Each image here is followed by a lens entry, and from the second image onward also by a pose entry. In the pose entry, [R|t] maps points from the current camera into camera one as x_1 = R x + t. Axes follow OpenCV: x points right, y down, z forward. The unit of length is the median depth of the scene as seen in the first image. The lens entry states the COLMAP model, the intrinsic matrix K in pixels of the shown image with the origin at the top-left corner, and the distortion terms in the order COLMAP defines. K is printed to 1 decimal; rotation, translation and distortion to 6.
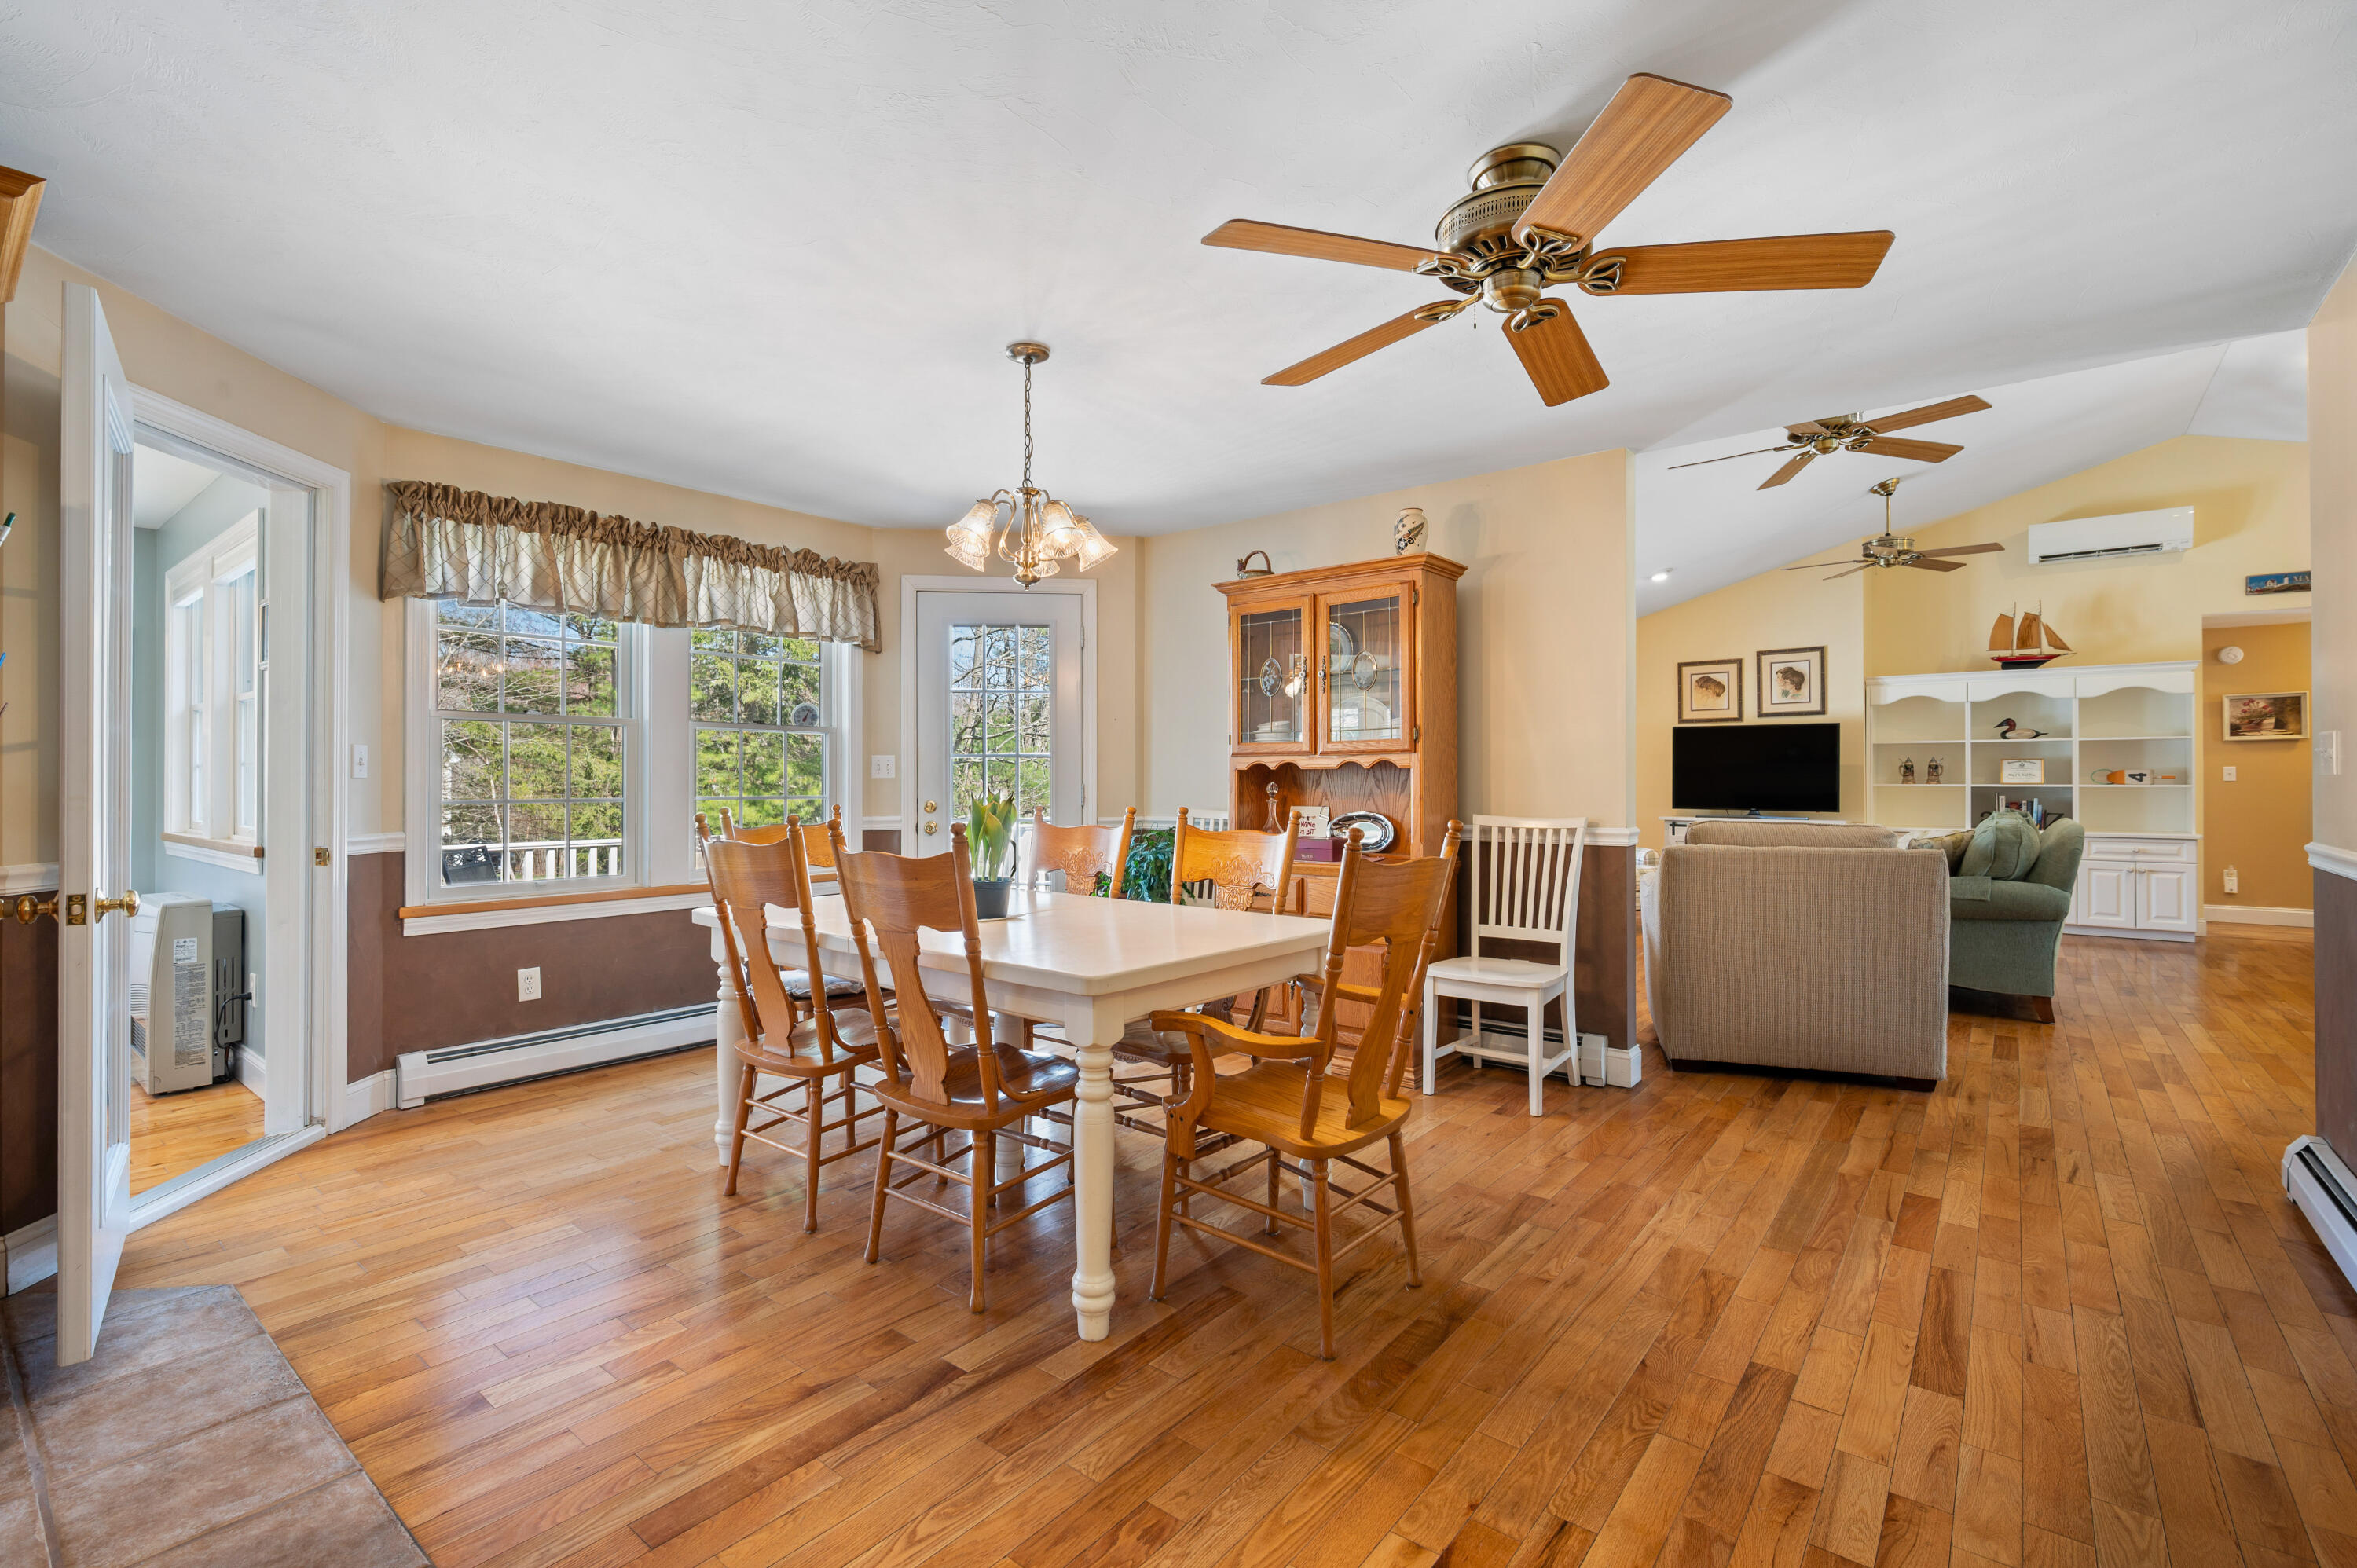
lens RADIAL K [[1102.3, 0, 1158.0], [0, 1102.3, 779.5], [0, 0, 1]] dist [-0.013231, -0.000057]
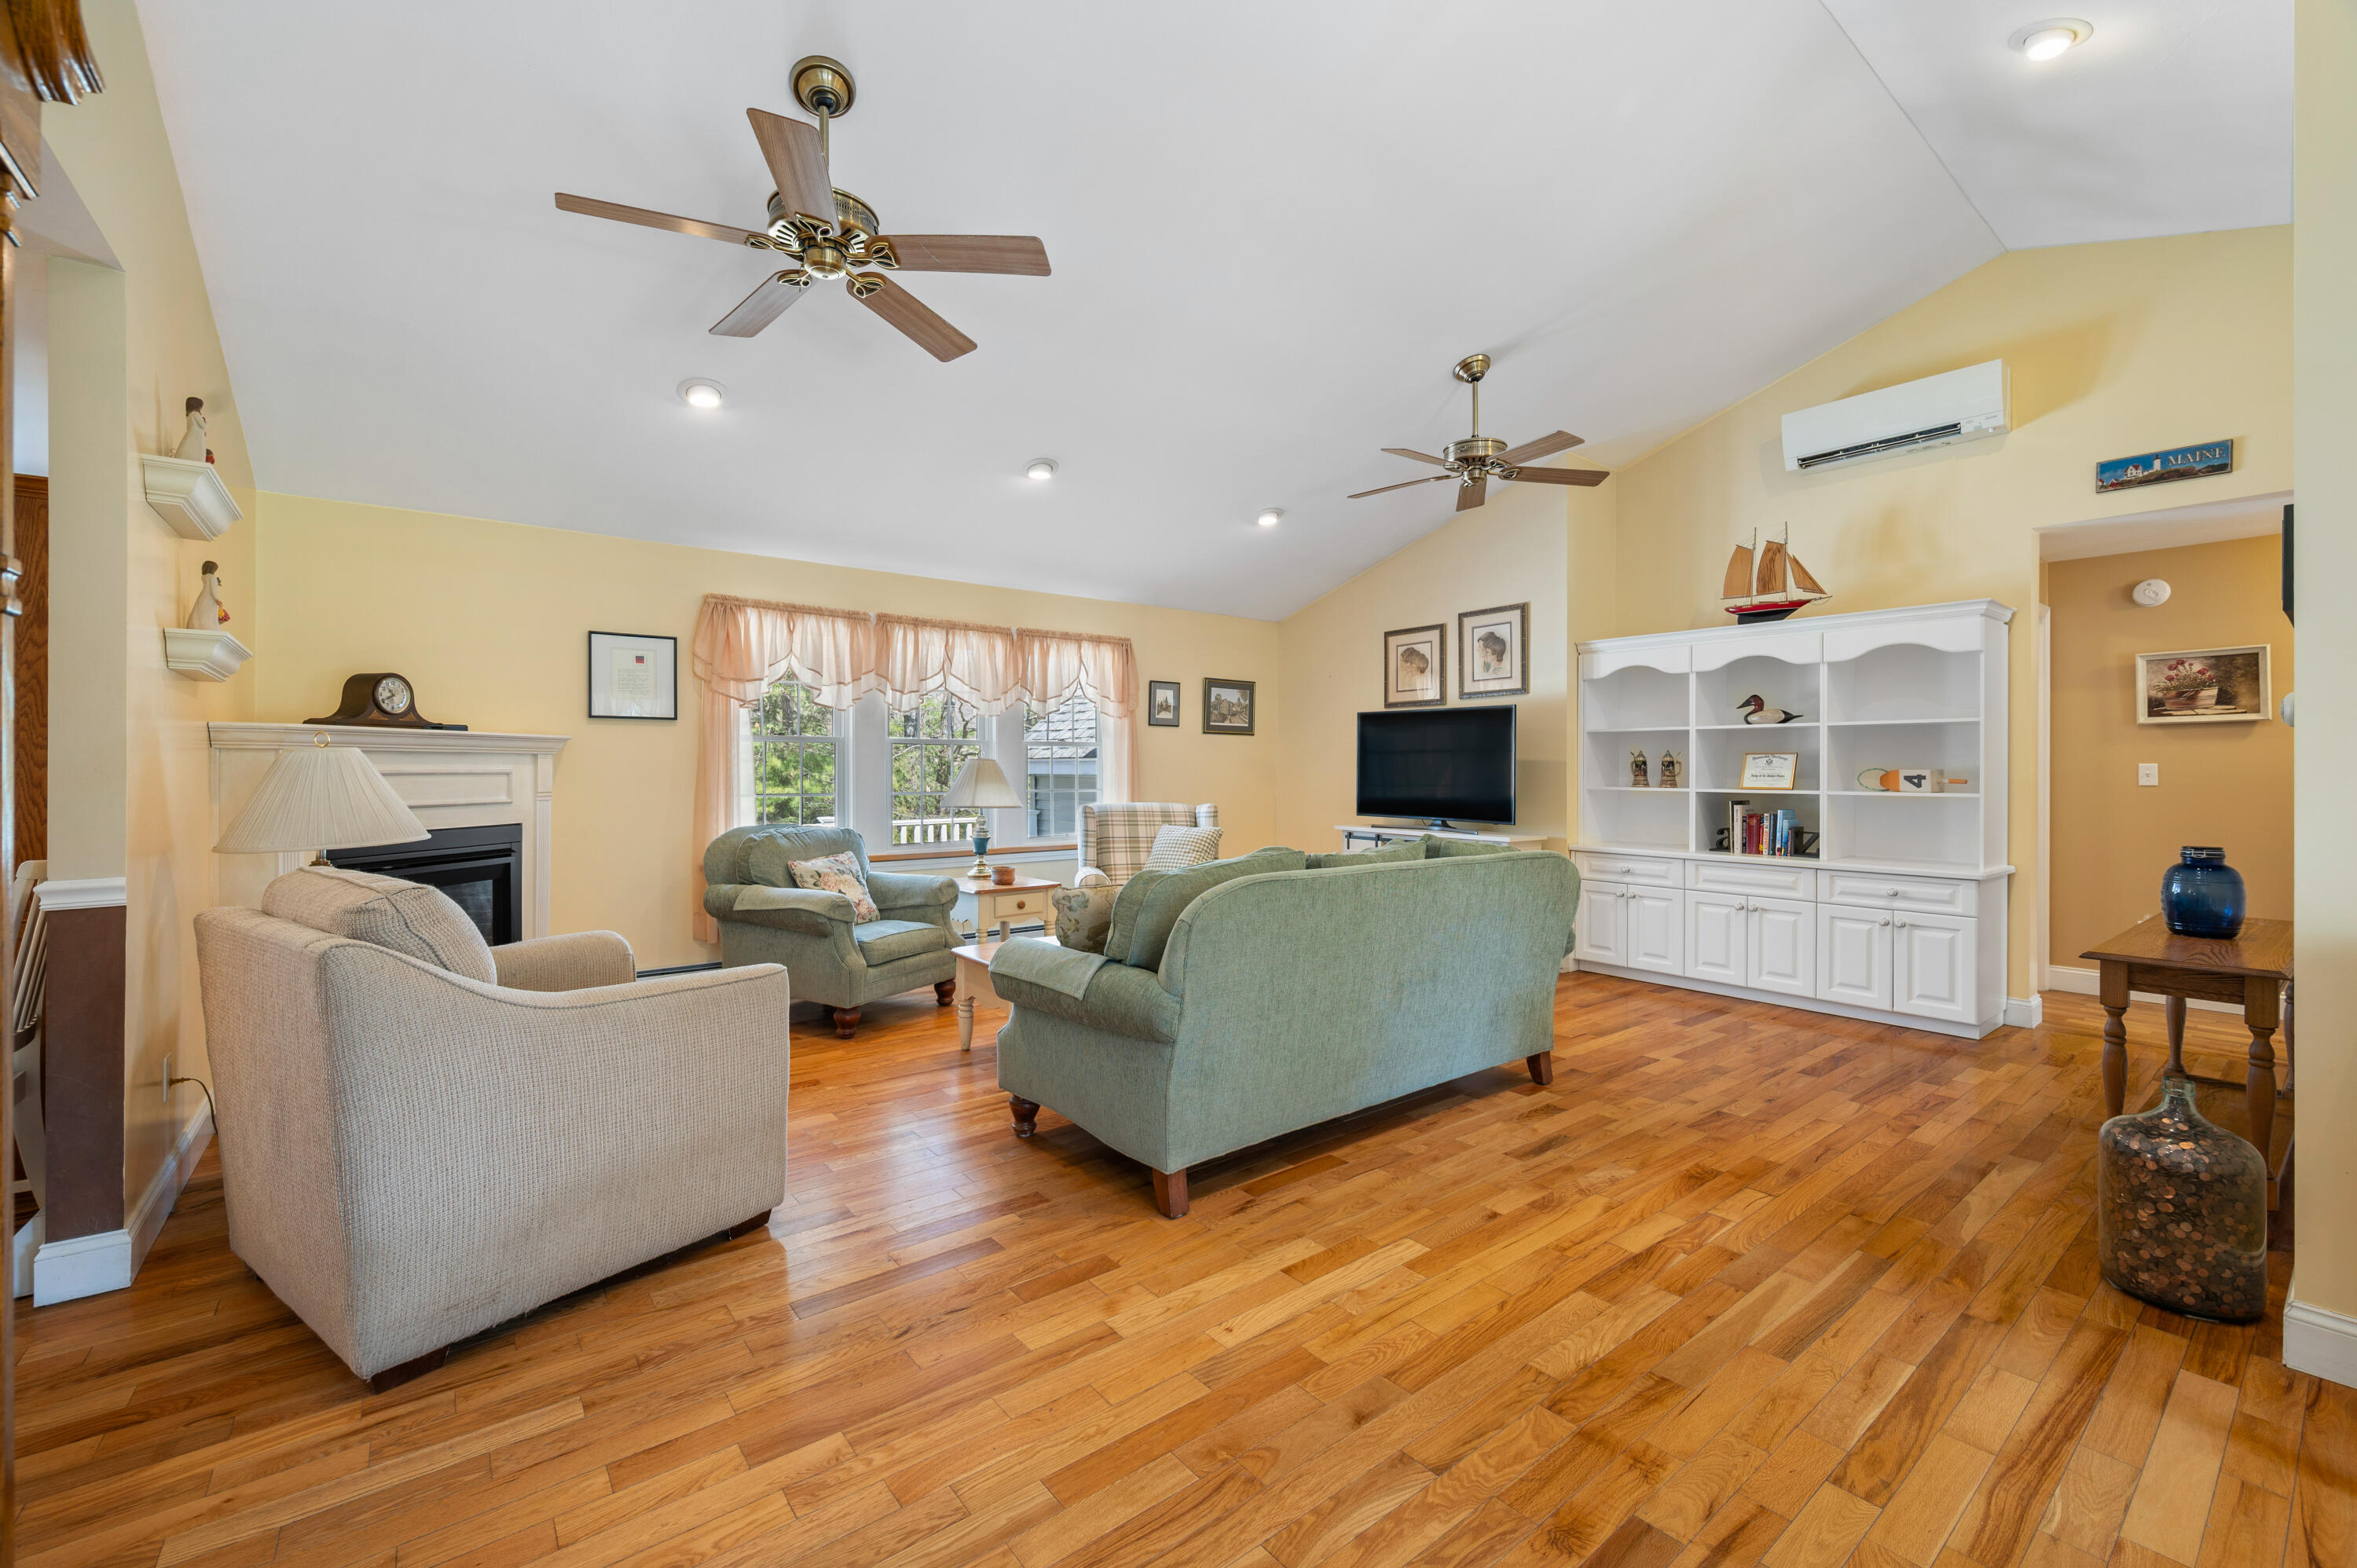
lens RADIAL K [[1019.2, 0, 1174.1], [0, 1019.2, 775.9], [0, 0, 1]] dist [-0.010874, -0.000316]
pose [[0.975360, 0.002155, -0.220610, 0.561392], [-0.000444, 0.999969, 0.007807, -0.008955], [0.220620, -0.007516, 0.975331, 0.285635]]
